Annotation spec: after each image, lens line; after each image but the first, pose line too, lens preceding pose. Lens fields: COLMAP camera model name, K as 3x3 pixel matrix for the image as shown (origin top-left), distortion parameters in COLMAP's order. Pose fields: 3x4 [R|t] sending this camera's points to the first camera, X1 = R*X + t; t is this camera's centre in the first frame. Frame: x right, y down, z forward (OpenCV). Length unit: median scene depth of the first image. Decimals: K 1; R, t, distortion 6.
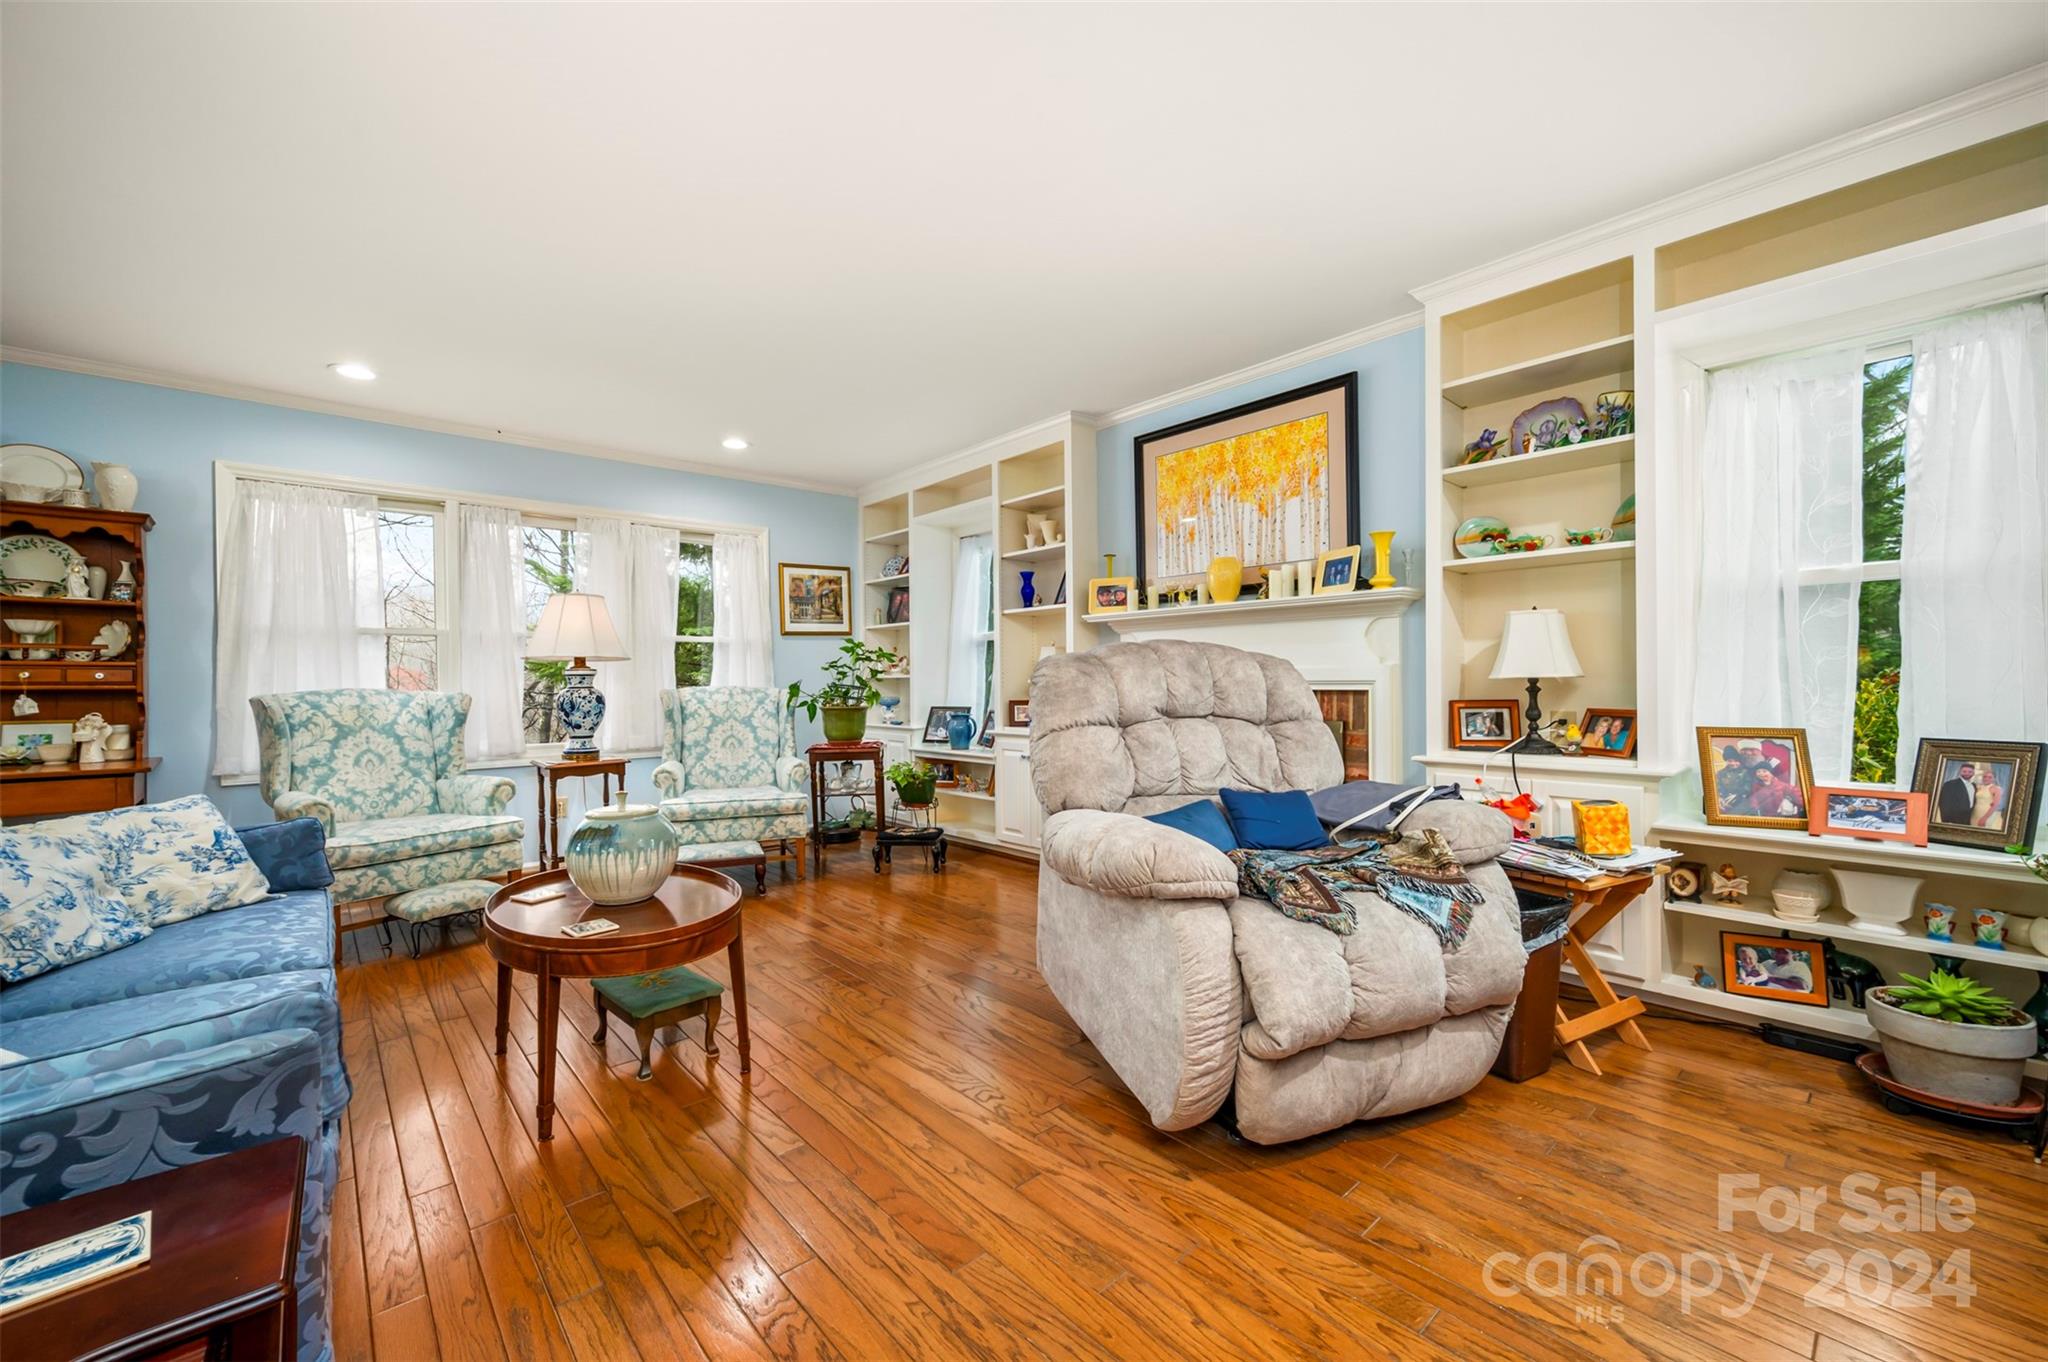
lens RADIAL K [[803.5, 0, 1028.7], [0, 803.5, 685.8], [0, 0, 1]] dist [0.000279, -0.000002]
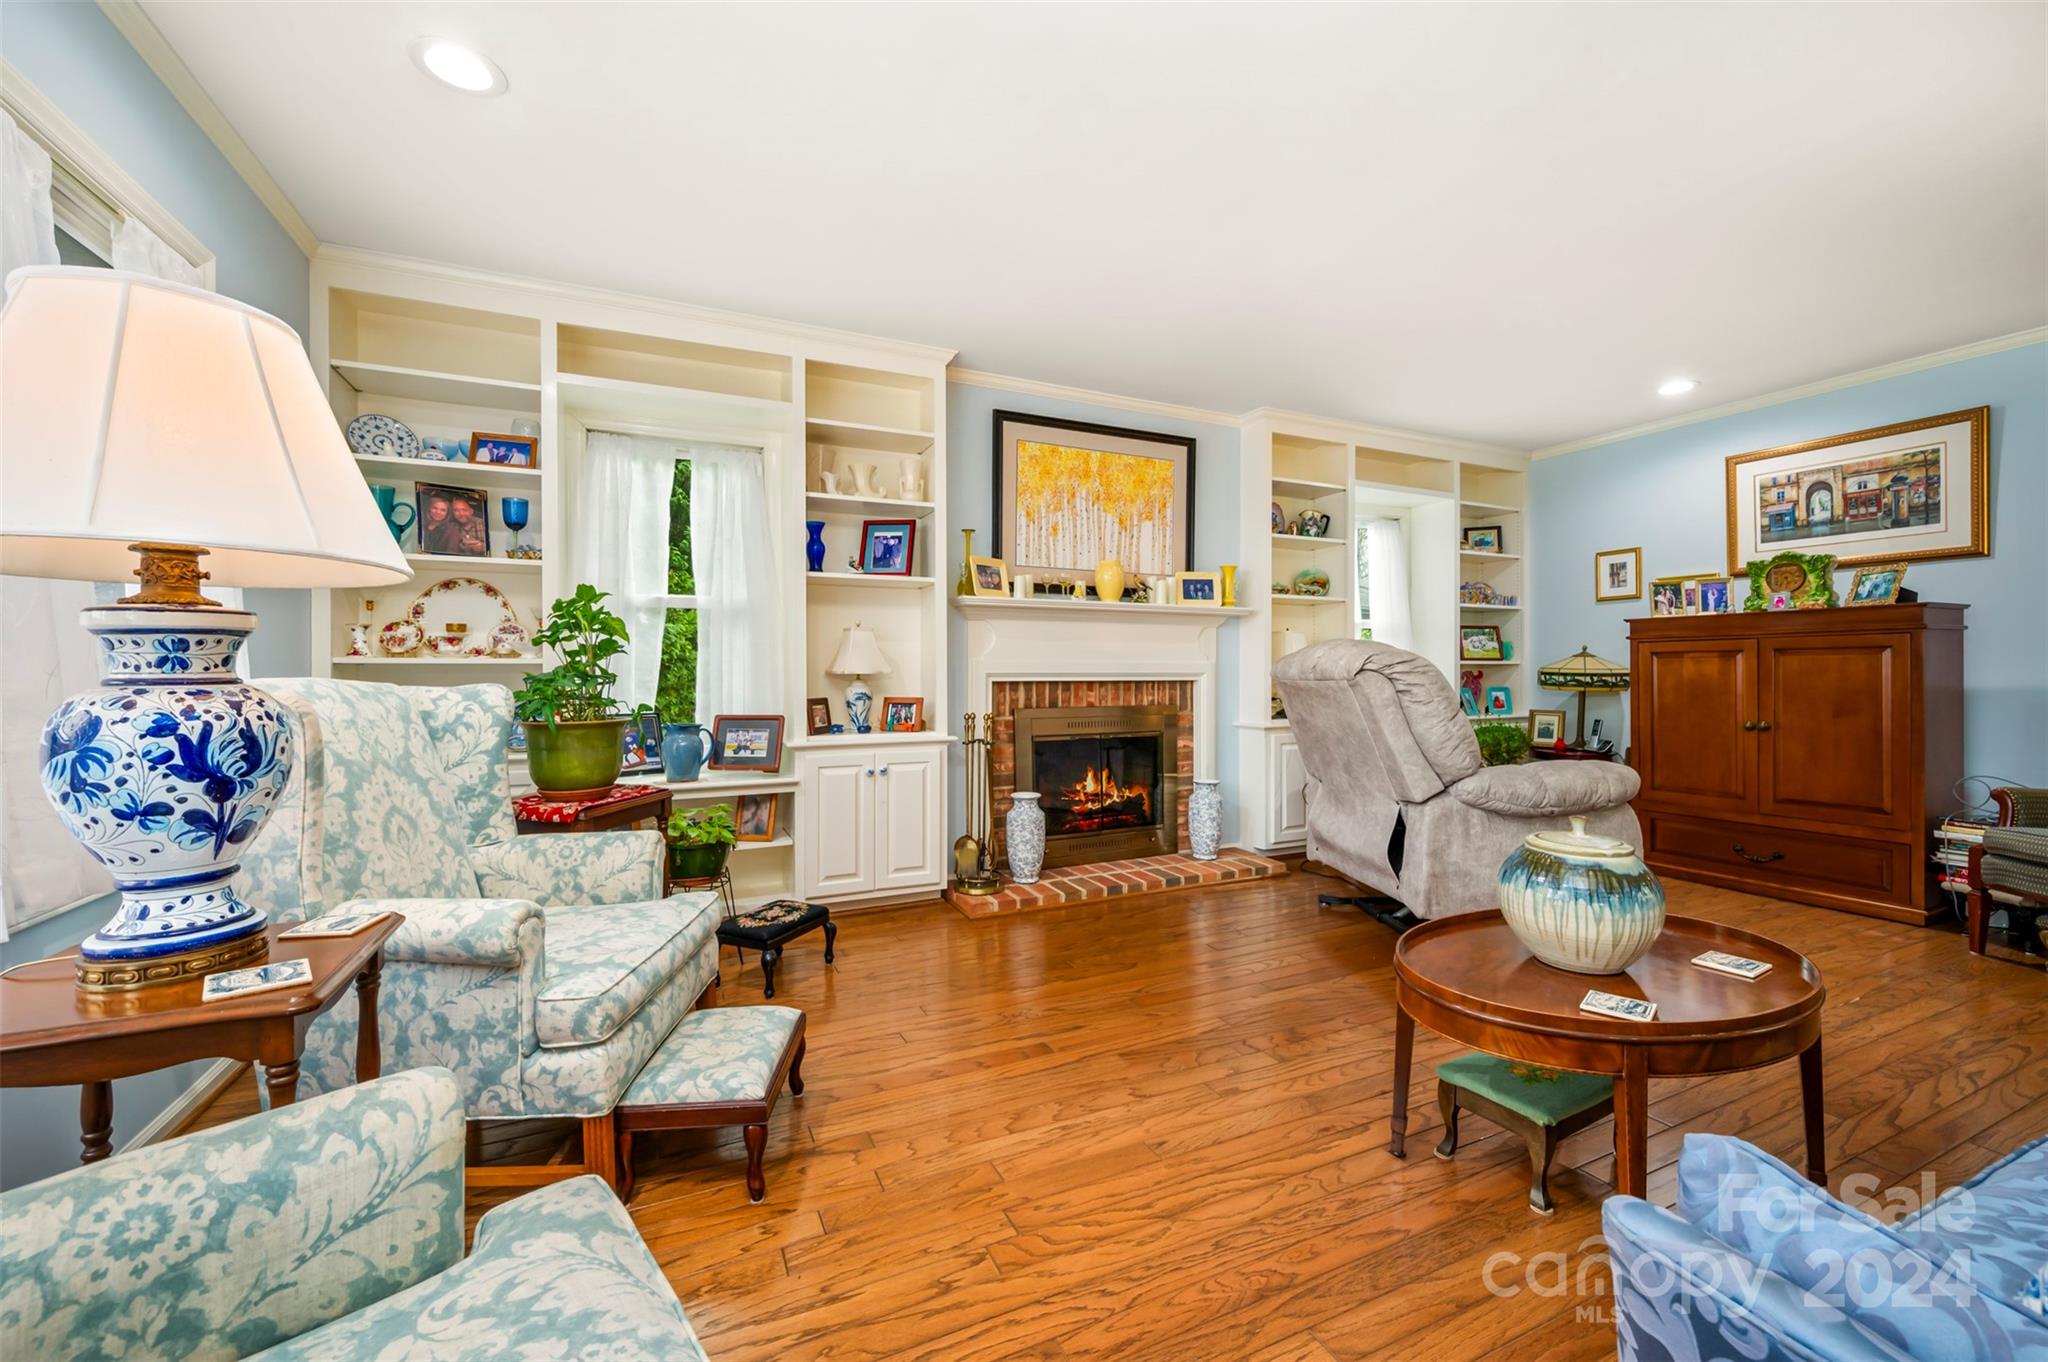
lens RADIAL K [[806.2, 0, 1027.4], [0, 806.2, 665.6], [0, 0, 1]] dist [-0.001137, 0.000097]
pose [[0.300395, 0.016148, 0.953678, -0.809118], [0.004640, 0.999820, -0.018390, 0.003707], [-0.953804, 0.009949, 0.300266, 0.754040]]
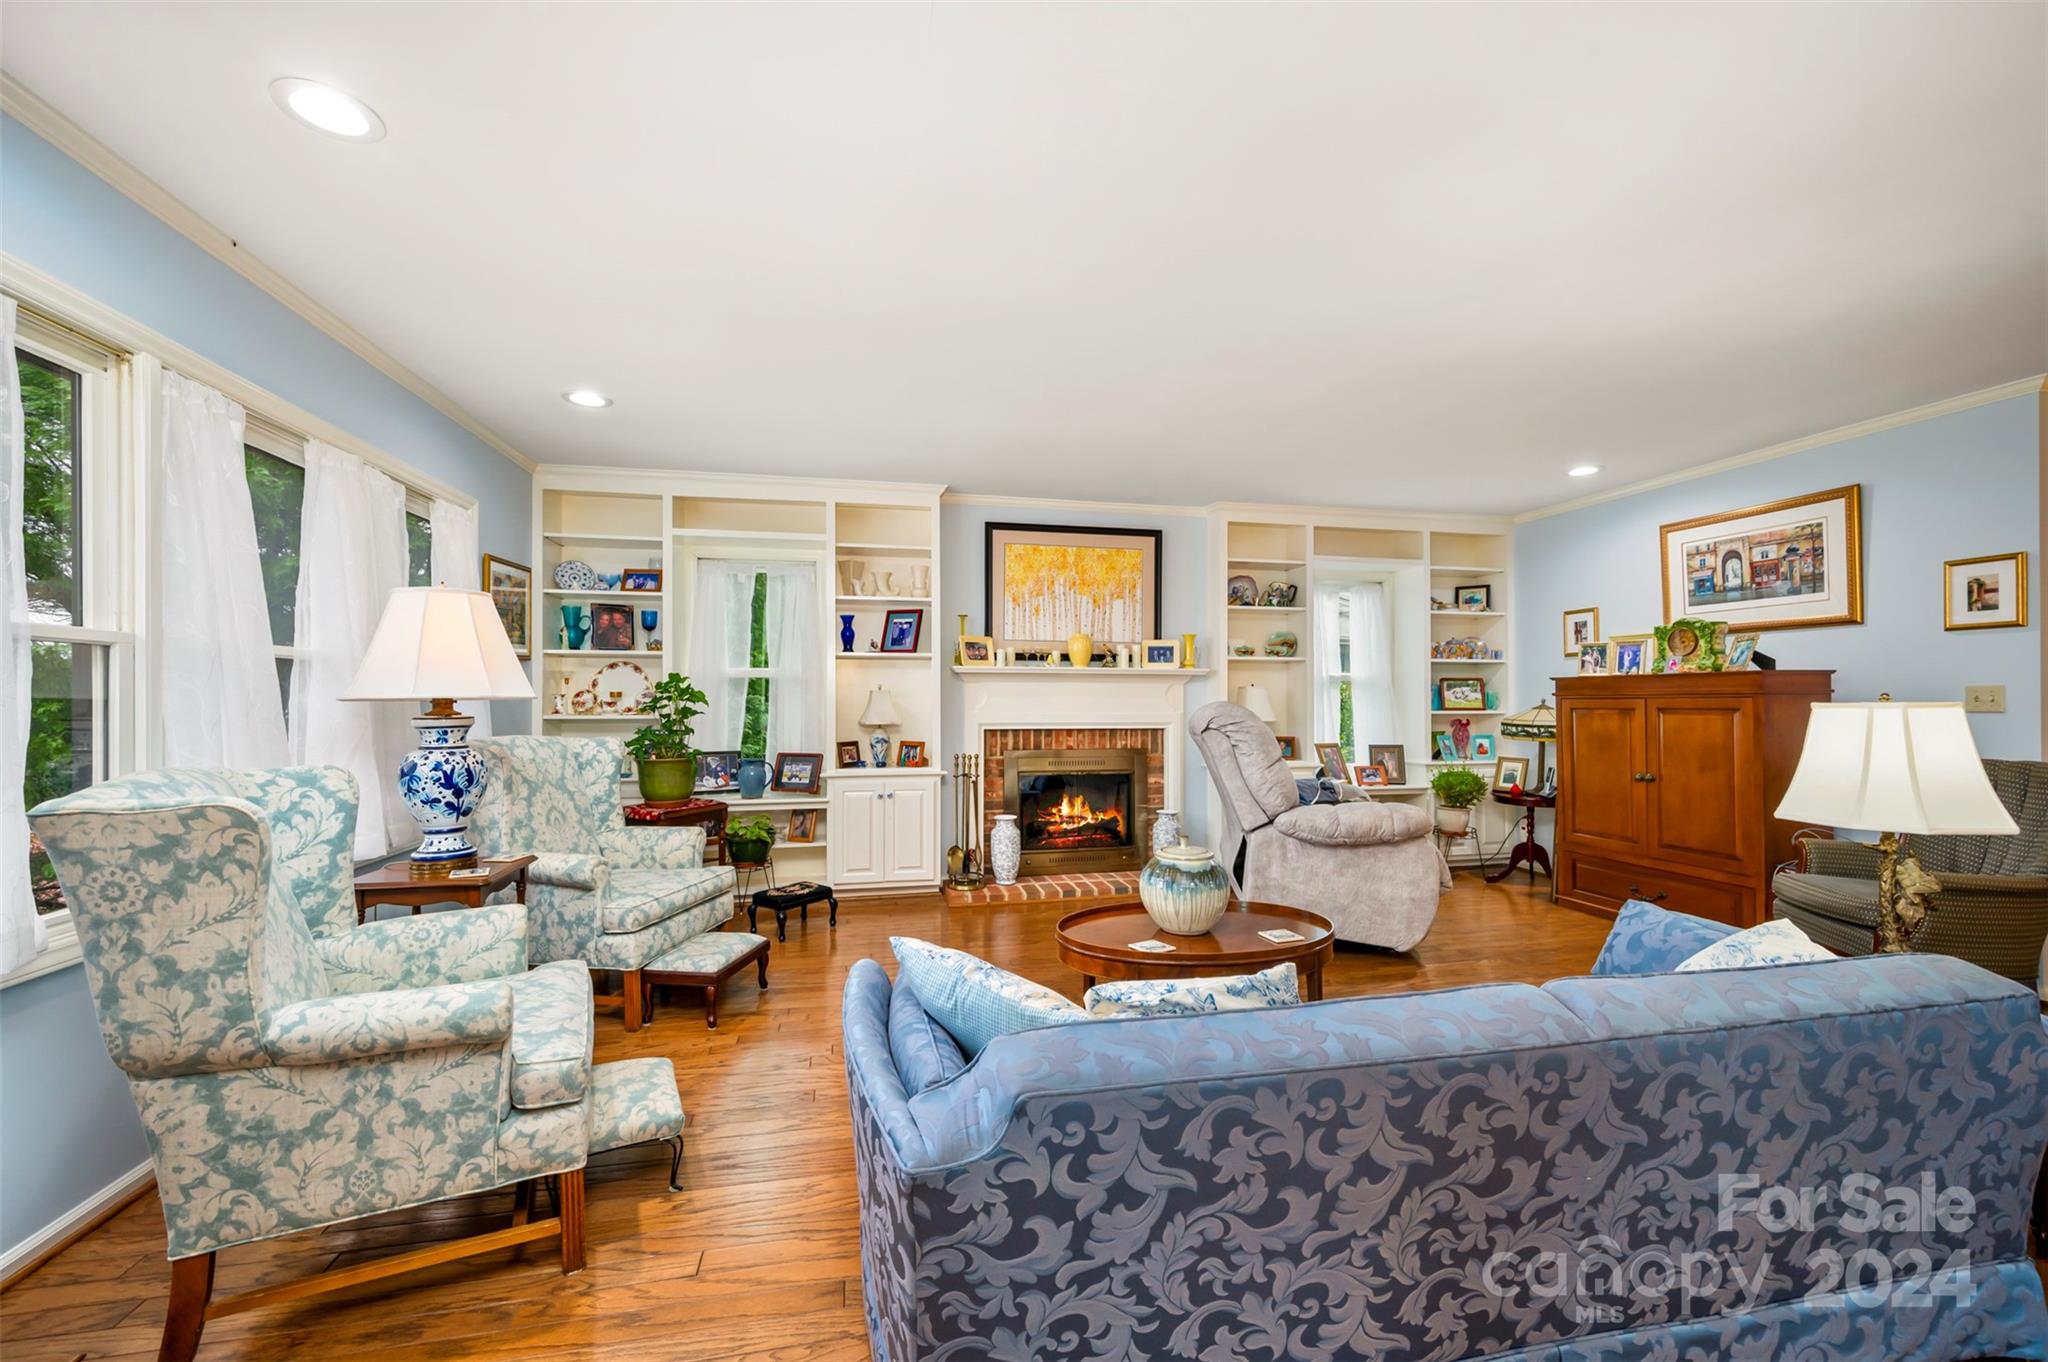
lens RADIAL K [[803.5, 0, 1028.7], [0, 803.5, 685.8], [0, 0, 1]] dist [0.000279, -0.000002]
pose [[0.503639, 0.025173, 0.863547, -0.961833], [-0.000208, 0.999579, -0.029018, -0.028801], [-0.863914, 0.014435, 0.503432, 0.368873]]
